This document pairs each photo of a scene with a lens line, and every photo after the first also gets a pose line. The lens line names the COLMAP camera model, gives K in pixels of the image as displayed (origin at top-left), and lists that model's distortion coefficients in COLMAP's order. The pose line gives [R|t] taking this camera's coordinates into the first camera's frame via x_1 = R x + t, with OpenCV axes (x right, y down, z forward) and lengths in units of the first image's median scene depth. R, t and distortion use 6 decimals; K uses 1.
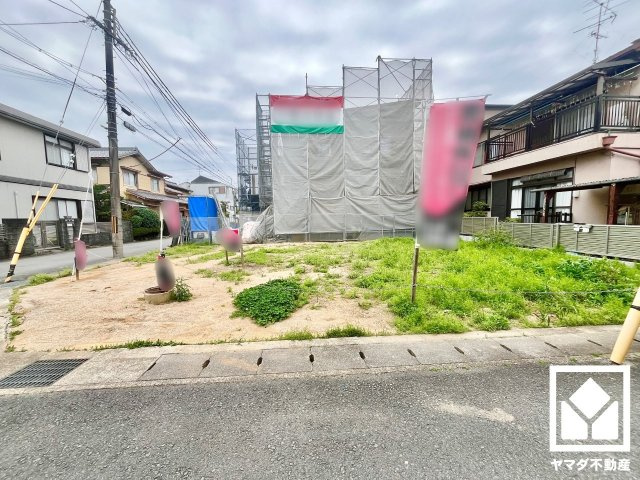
lens RADIAL K [[259.1, 0, 318.9], [0, 259.1, 240.1], [0, 0, 1]] dist [-0.002970, -0.000198]
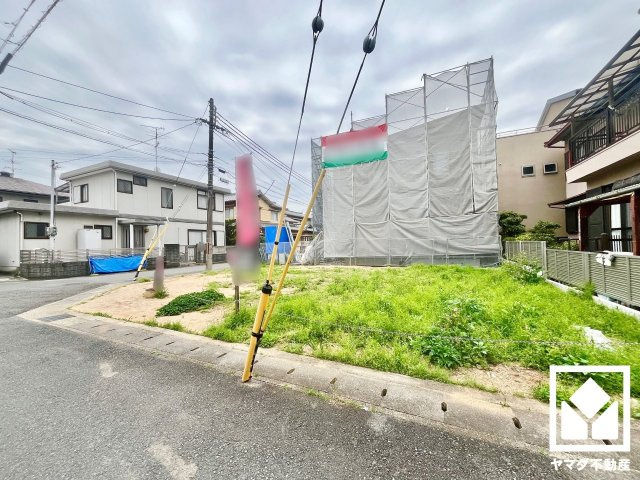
lens RADIAL K [[258.9, 0, 318.5], [0, 258.9, 240.2], [0, 0, 1]] dist [-0.003057, -0.000251]
pose [[0.869849, -0.008863, -0.493238, 0.404710], [-0.033617, 0.996449, -0.077191, -0.010839], [0.492171, 0.083726, 0.866463, 0.028198]]
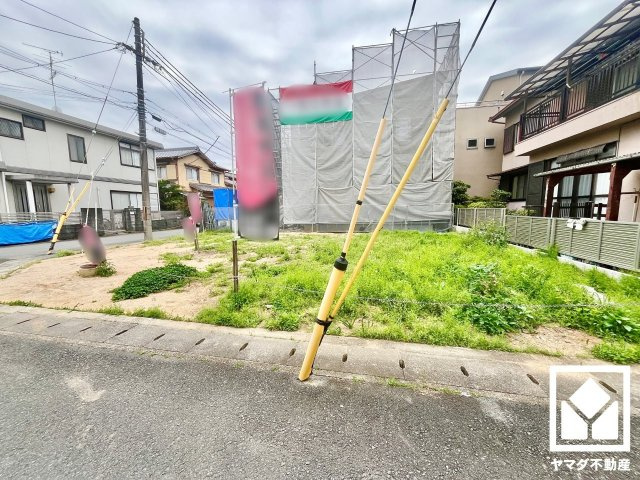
lens RADIAL K [[258.9, 0, 318.5], [0, 258.9, 240.2], [0, 0, 1]] dist [-0.003057, -0.000251]
pose [[0.960292, 0.038175, -0.276374, 0.291760], [-0.026945, 0.998654, 0.044317, -0.007416], [0.277694, -0.035110, 0.960028, 0.037548]]
